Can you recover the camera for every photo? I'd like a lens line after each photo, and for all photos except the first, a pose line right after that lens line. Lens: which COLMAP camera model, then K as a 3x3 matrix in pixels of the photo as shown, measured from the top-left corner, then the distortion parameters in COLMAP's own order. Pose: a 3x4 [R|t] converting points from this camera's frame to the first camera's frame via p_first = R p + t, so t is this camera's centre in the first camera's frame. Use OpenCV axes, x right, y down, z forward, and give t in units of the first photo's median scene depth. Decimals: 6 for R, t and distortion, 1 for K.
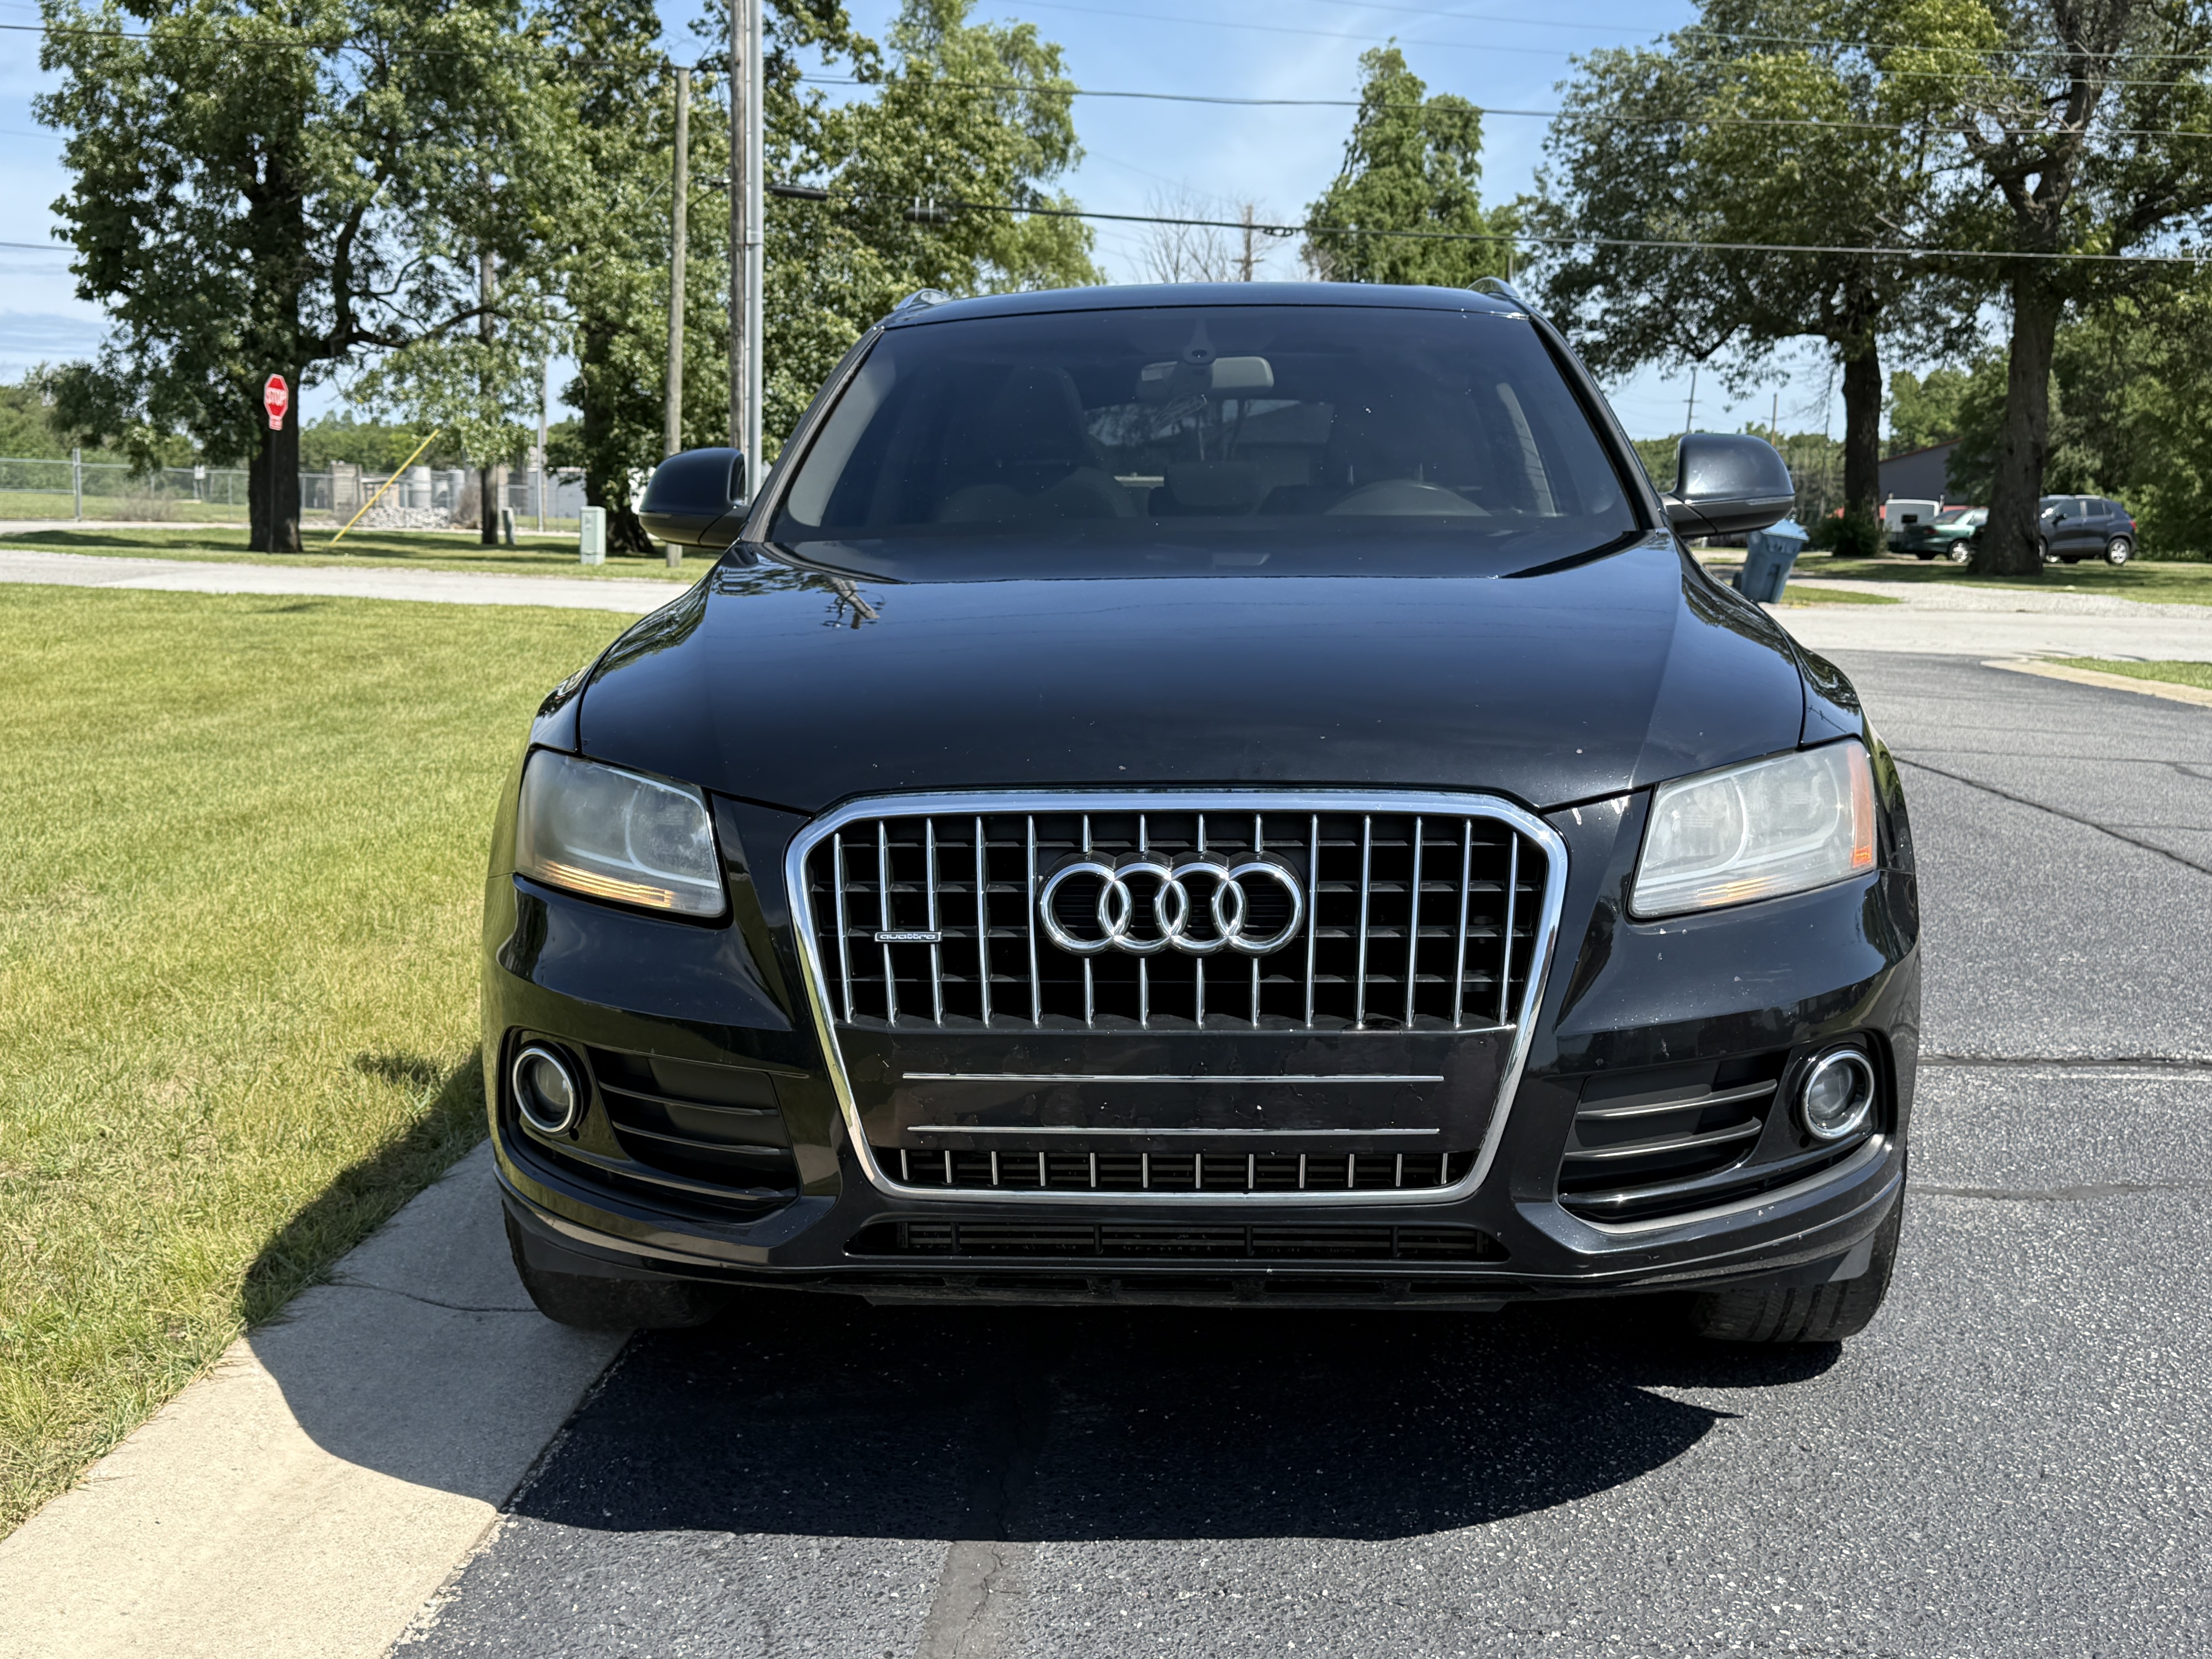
lens RADIAL K [[2400.6, 0, 1102.3], [0, 2400.6, 815.0], [0, 0, 1]] dist [0.018441, 0.000000]
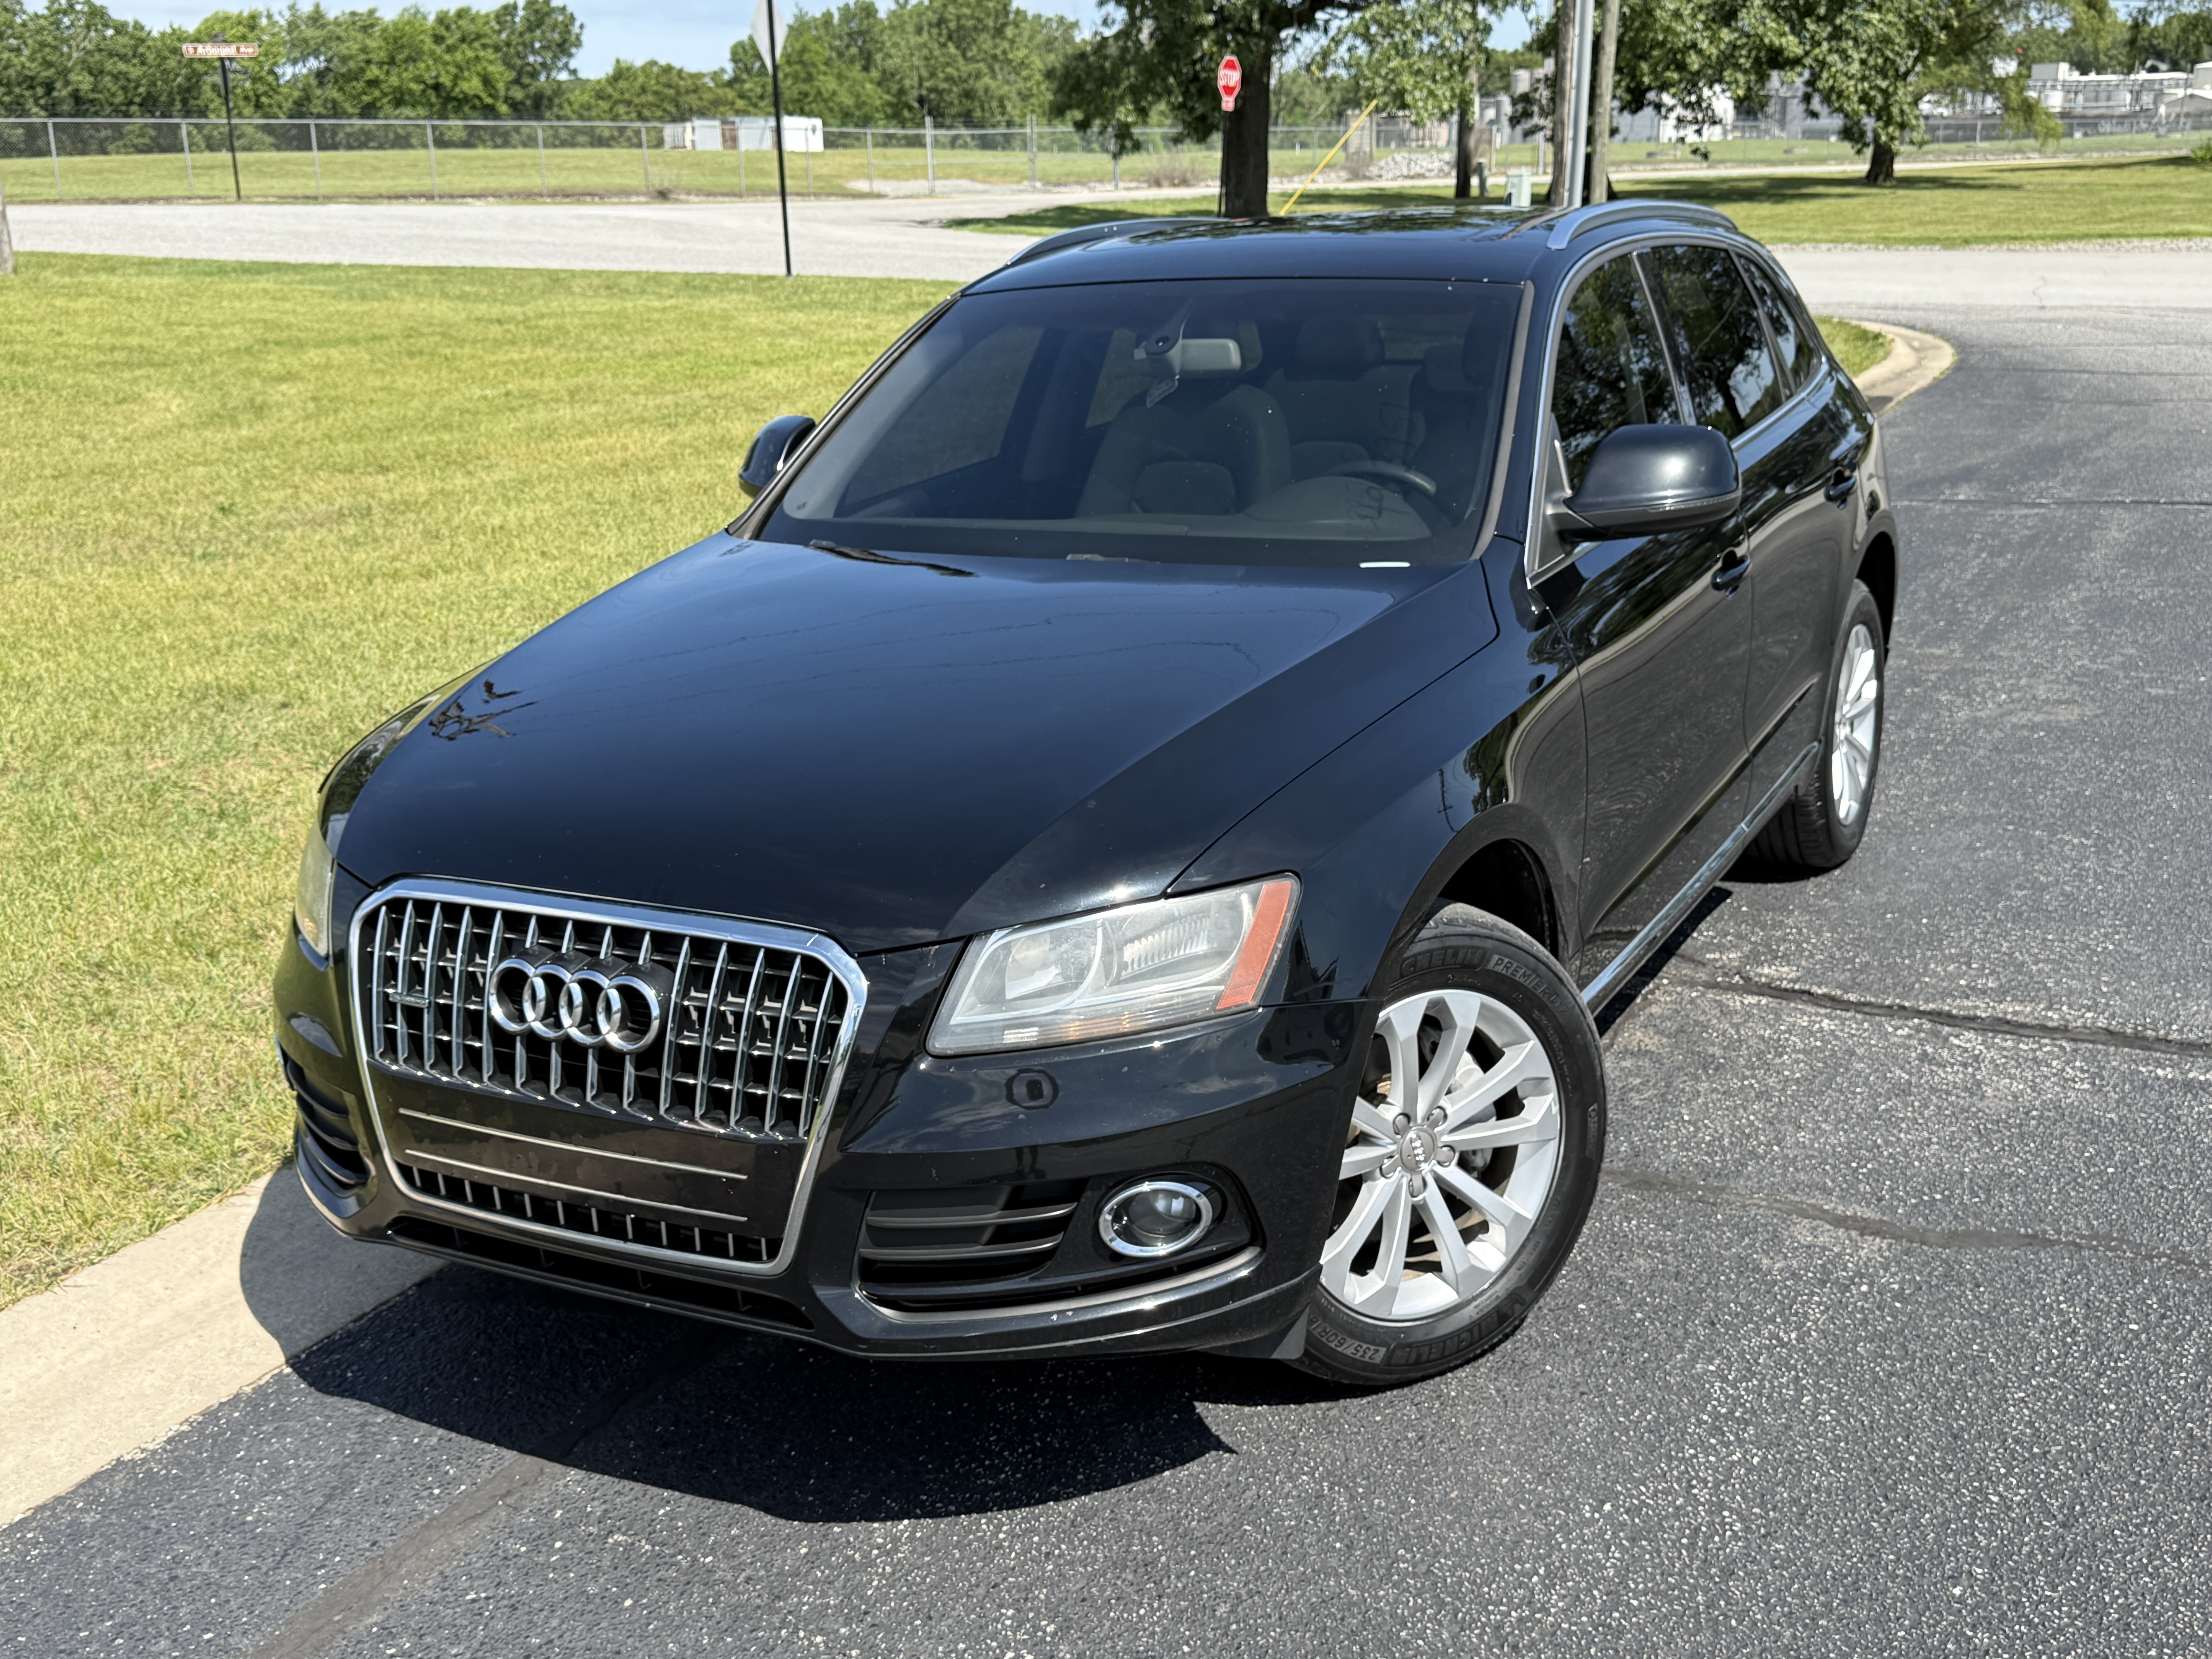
lens RADIAL K [[2301.2, 0, 1104.2], [0, 2301.2, 845.0], [0, 0, 1]] dist [0.021477, 0.000000]
pose [[0.904866, 0.086516, -0.416813, 0.674807], [-0.011396, 0.983702, 0.179444, -0.226679], [0.425545, -0.157622, 0.891104, 0.086028]]
